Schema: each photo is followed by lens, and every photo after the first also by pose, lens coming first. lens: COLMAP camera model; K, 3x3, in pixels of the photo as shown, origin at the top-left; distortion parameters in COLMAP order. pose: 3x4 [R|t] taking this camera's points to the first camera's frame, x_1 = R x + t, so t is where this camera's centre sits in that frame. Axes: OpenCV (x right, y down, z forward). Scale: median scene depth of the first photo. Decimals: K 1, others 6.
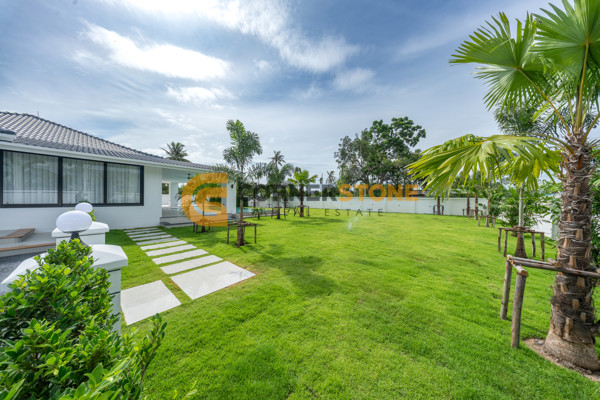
lens RADIAL K [[169.5, 0, 298.8], [0, 169.5, 198.7], [0, 0, 1]] dist [-0.000214, 0.000000]
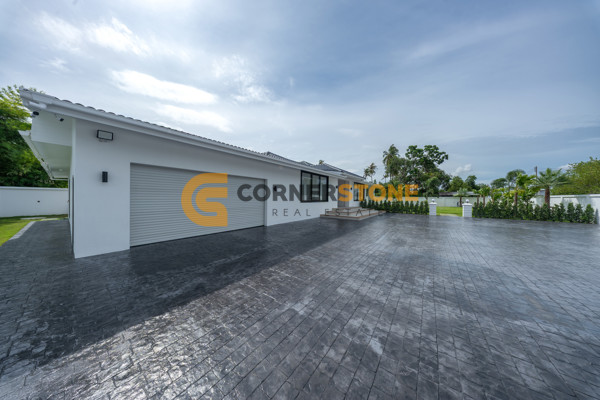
lens RADIAL K [[181.2, 0, 295.4], [0, 181.2, 196.5], [0, 0, 1]] dist [0.000046, -0.000274]
pose [[0.997548, -0.006568, 0.069675, -0.726744], [0.008049, 0.999747, -0.021001, 0.011905], [-0.069520, 0.021511, 0.997349, -0.537140]]
